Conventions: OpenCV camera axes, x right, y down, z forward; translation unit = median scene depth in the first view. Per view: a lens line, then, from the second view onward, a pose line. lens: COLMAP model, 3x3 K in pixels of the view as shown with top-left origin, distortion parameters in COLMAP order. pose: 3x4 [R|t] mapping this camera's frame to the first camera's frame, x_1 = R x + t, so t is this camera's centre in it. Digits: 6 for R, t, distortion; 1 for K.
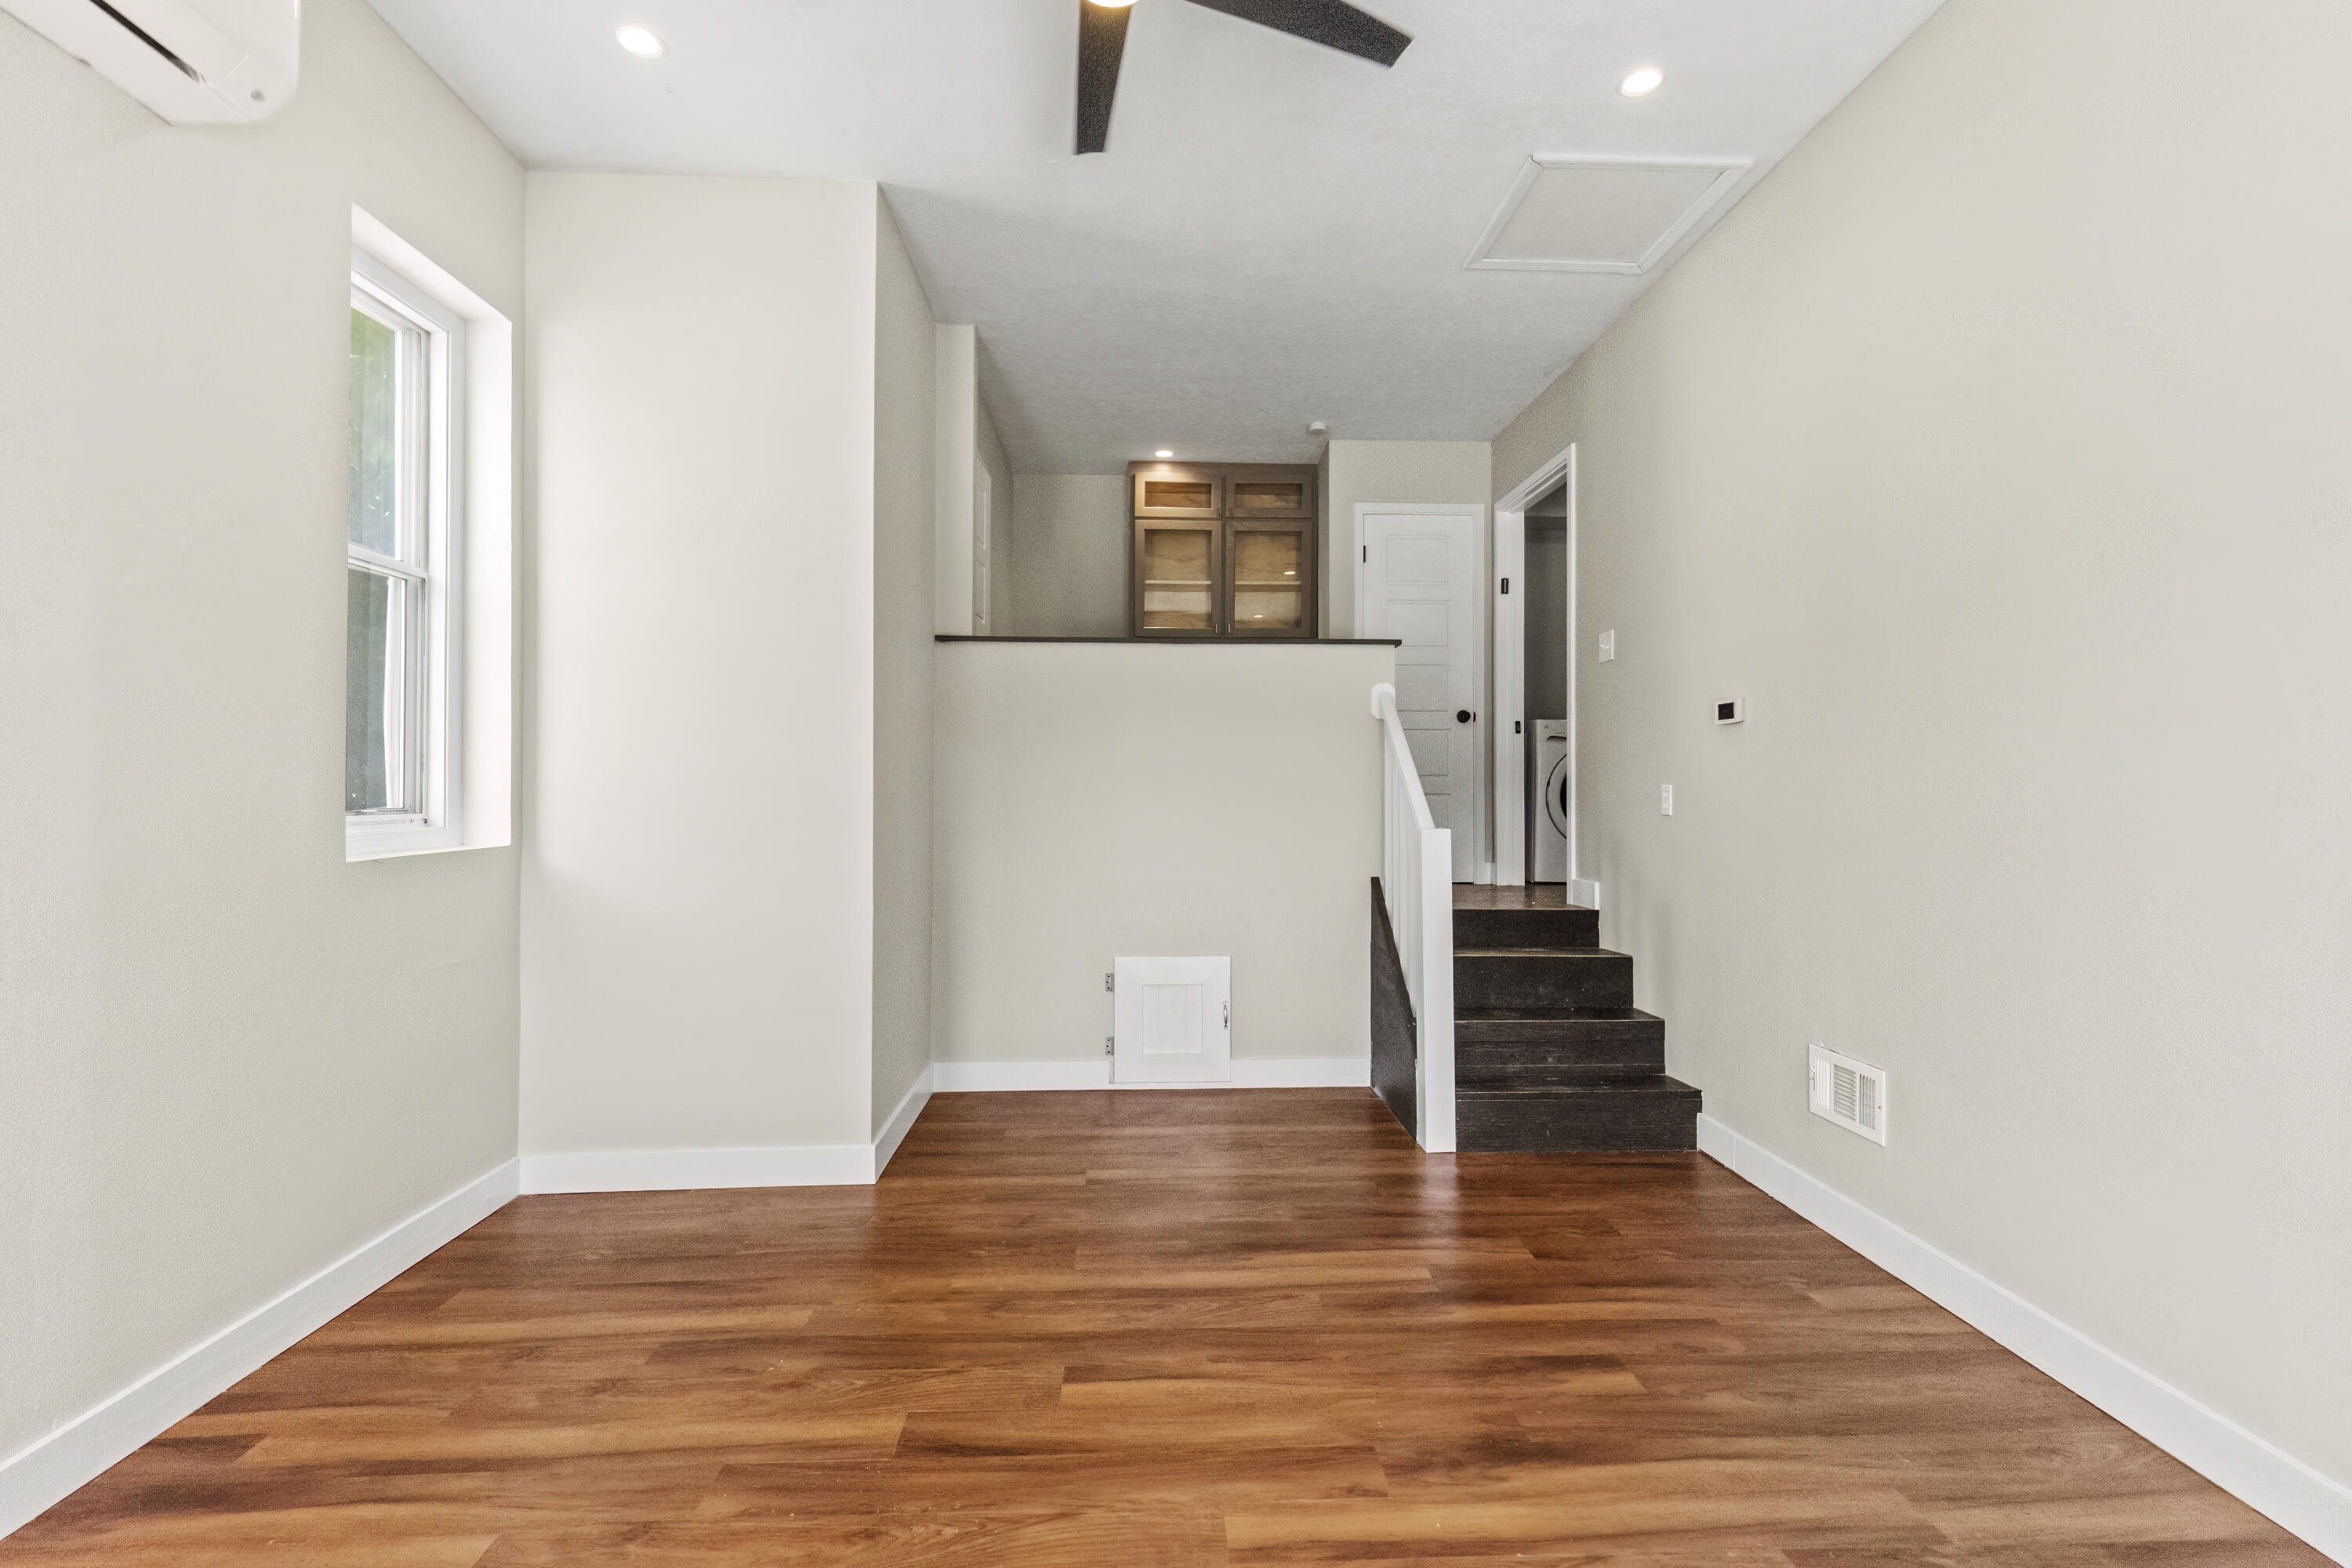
lens RADIAL K [[1075.3, 0, 1175.0], [0, 1075.3, 779.8], [0, 0, 1]] dist [0.010840, -0.002730]
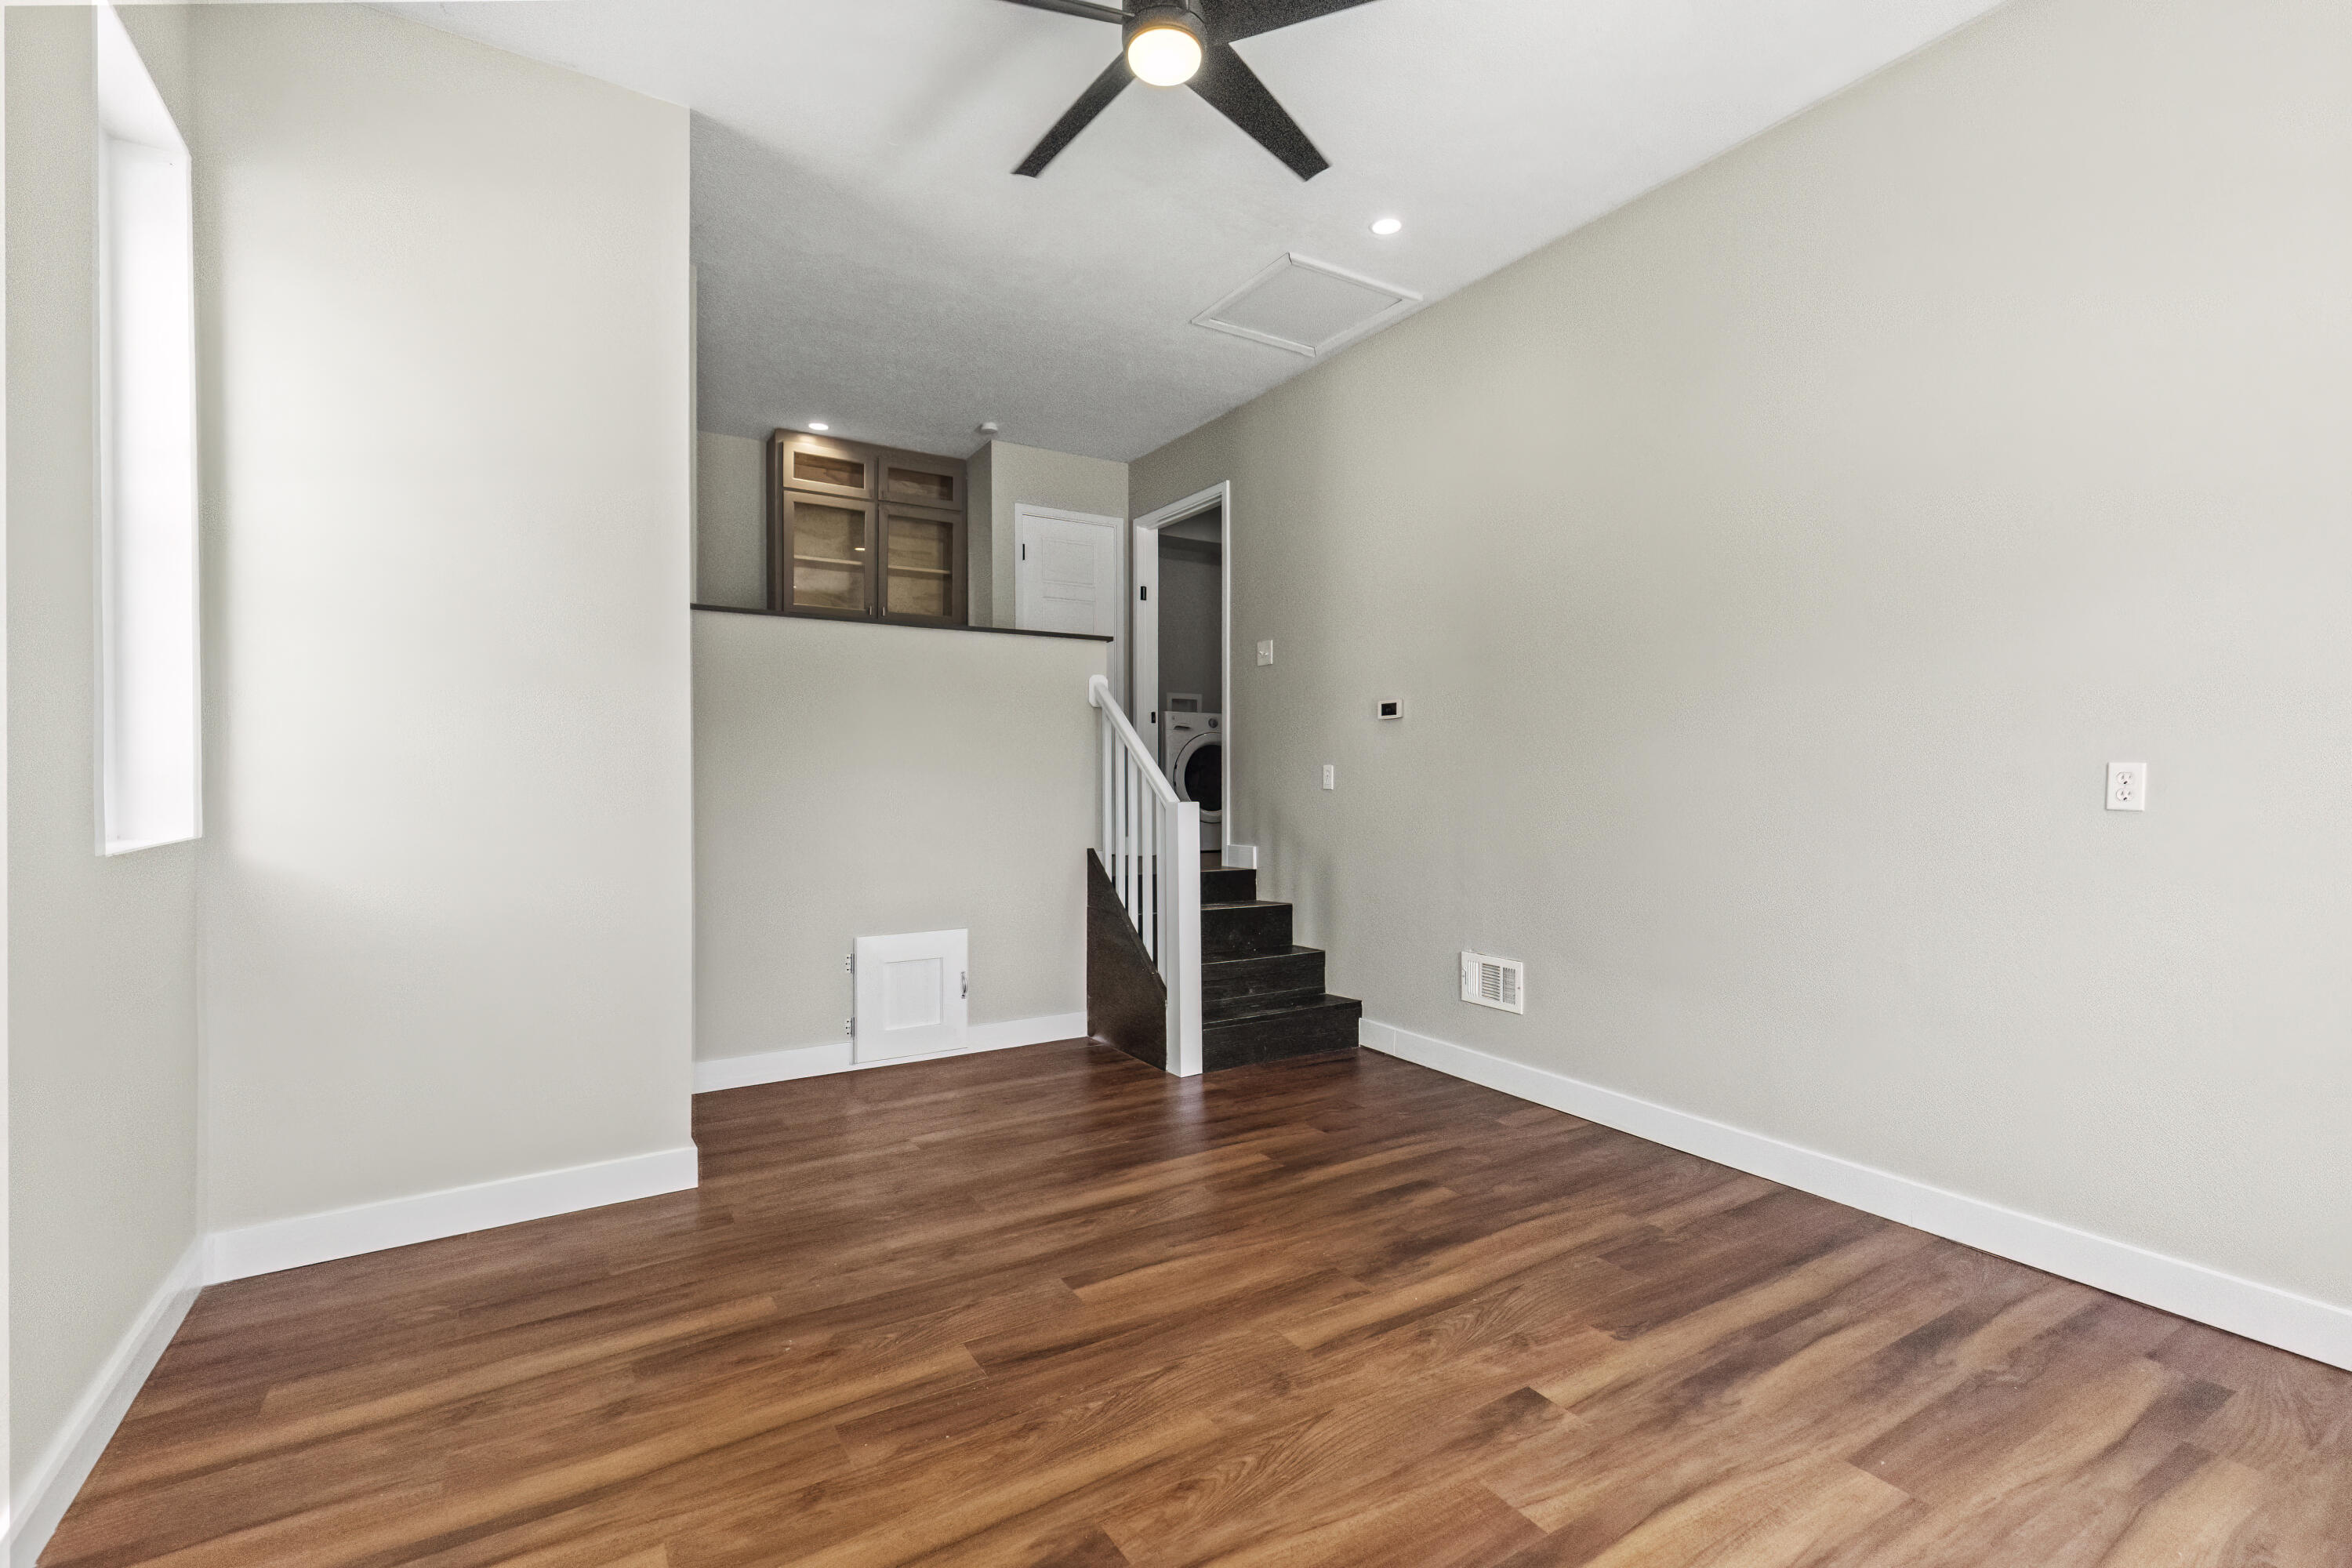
lens RADIAL K [[1075.3, 0, 1174.6], [0, 1075.3, 783.5], [0, 0, 1]] dist [0.010840, -0.002730]
pose [[0.872151, -0.005206, 0.489209, -0.377797], [-0.001893, 0.999900, 0.014016, 0.009520], [-0.489233, -0.013150, 0.872054, -0.019095]]
